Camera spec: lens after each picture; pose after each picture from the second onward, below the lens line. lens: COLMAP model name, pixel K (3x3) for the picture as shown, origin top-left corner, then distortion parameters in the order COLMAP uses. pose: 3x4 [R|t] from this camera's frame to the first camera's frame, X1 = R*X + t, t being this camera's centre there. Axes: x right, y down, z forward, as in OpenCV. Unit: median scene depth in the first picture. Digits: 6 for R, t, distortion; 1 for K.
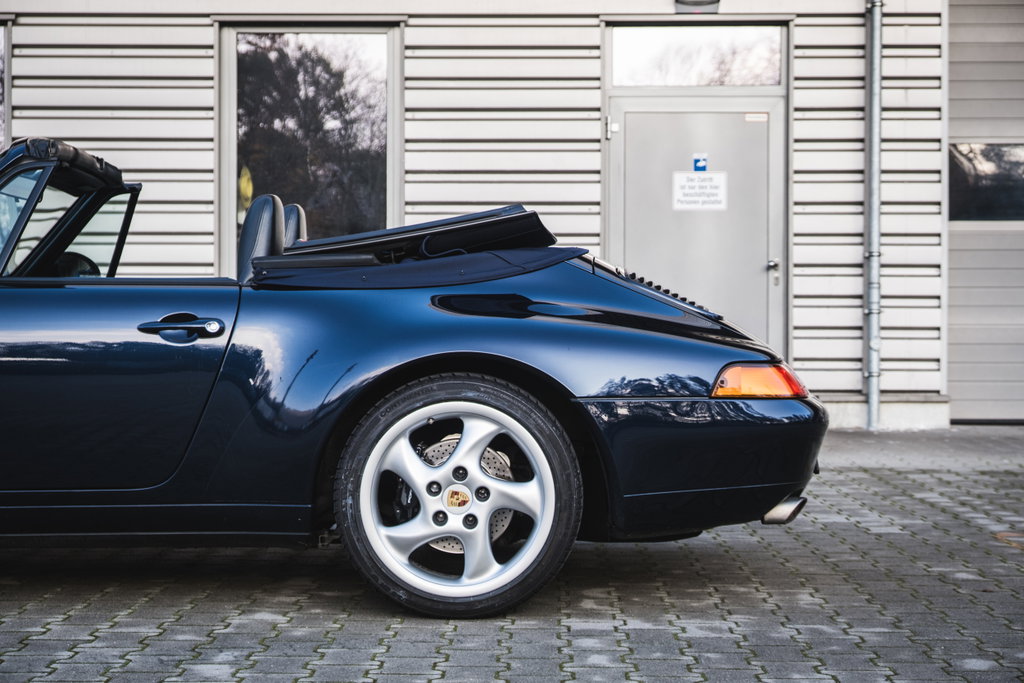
lens RADIAL K [[1920.7, 0, 513.7], [0, 1920.7, 343.5], [0, 0, 1]] dist [0.068769, 0.000000]
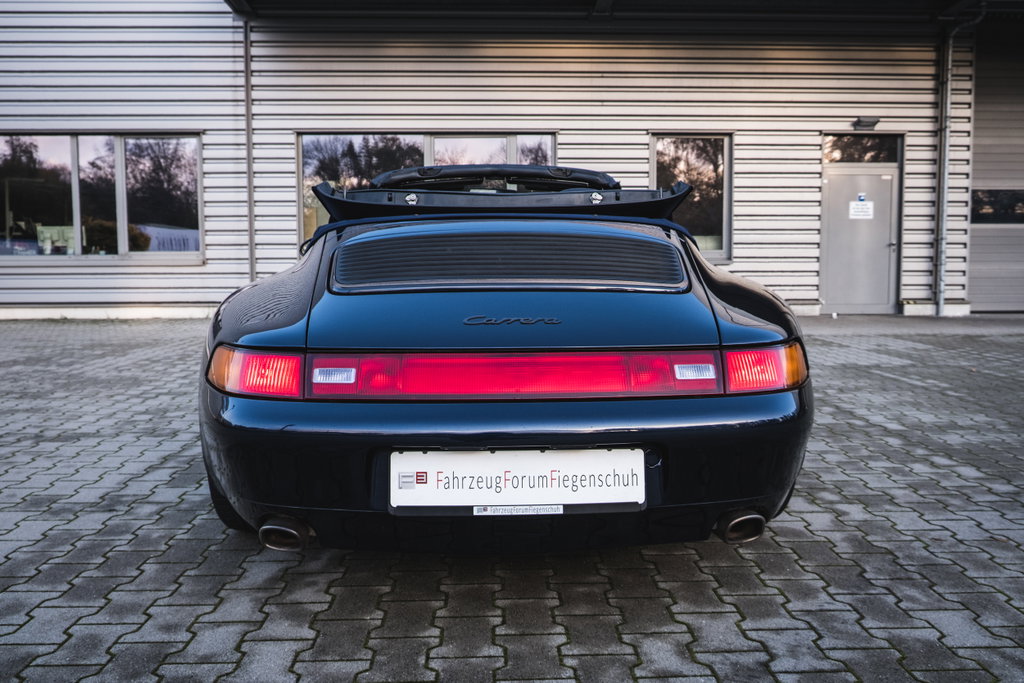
lens RADIAL K [[819.3, 0, 516.3], [0, 819.3, 341.7], [0, 0, 1]] dist [-0.025395, 0.013327]
pose [[0.998902, -0.009508, 0.045884, -0.356348], [0.005717, 0.996611, 0.082060, -0.006750], [-0.046508, -0.081708, 0.995571, 0.059076]]
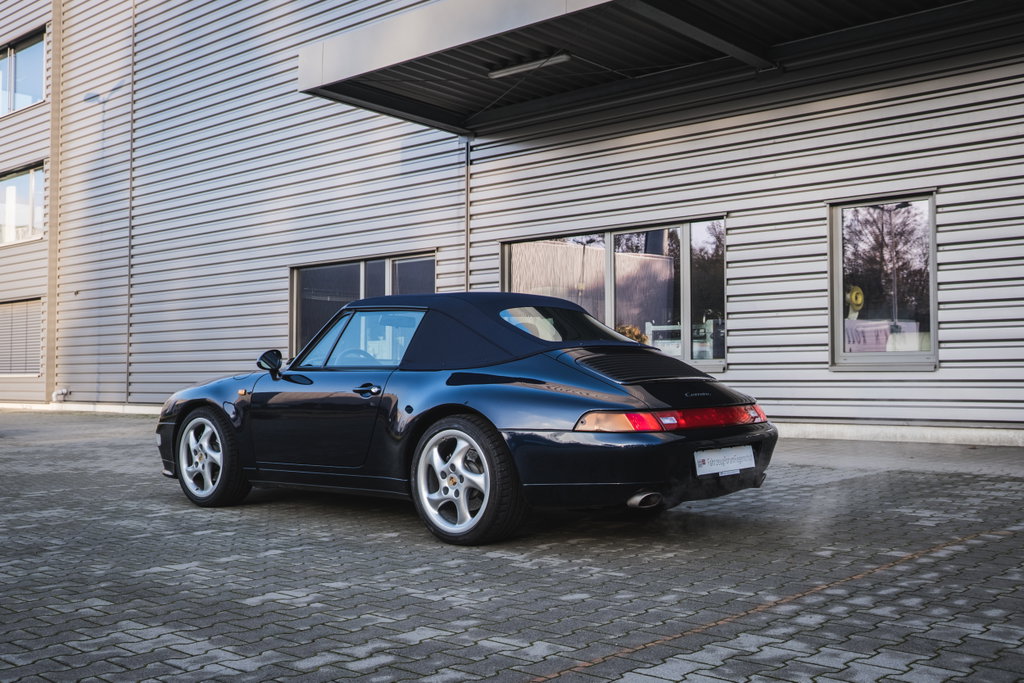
lens RADIAL K [[1113.2, 0, 520.1], [0, 1113.2, 341.9], [0, 0, 1]] dist [0.010139, 0.000000]
pose [[0.750943, -0.026341, -0.659842, 0.299396], [0.002229, 0.999300, -0.037355, -0.006946], [0.660364, 0.026581, 0.750475, 0.074936]]
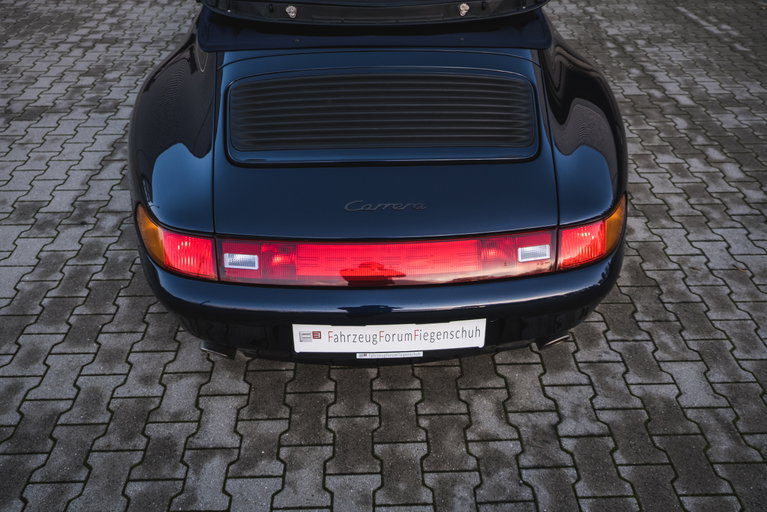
lens RADIAL K [[593.4, 0, 386.5], [0, 593.4, 241.7], [0, 0, 1]] dist [-0.007512, 0.005247]
pose [[0.998812, -0.027563, 0.040197, -0.355486], [-0.001215, 0.810398, 0.585878, -0.061021], [-0.048724, -0.585231, 0.809401, 0.095649]]
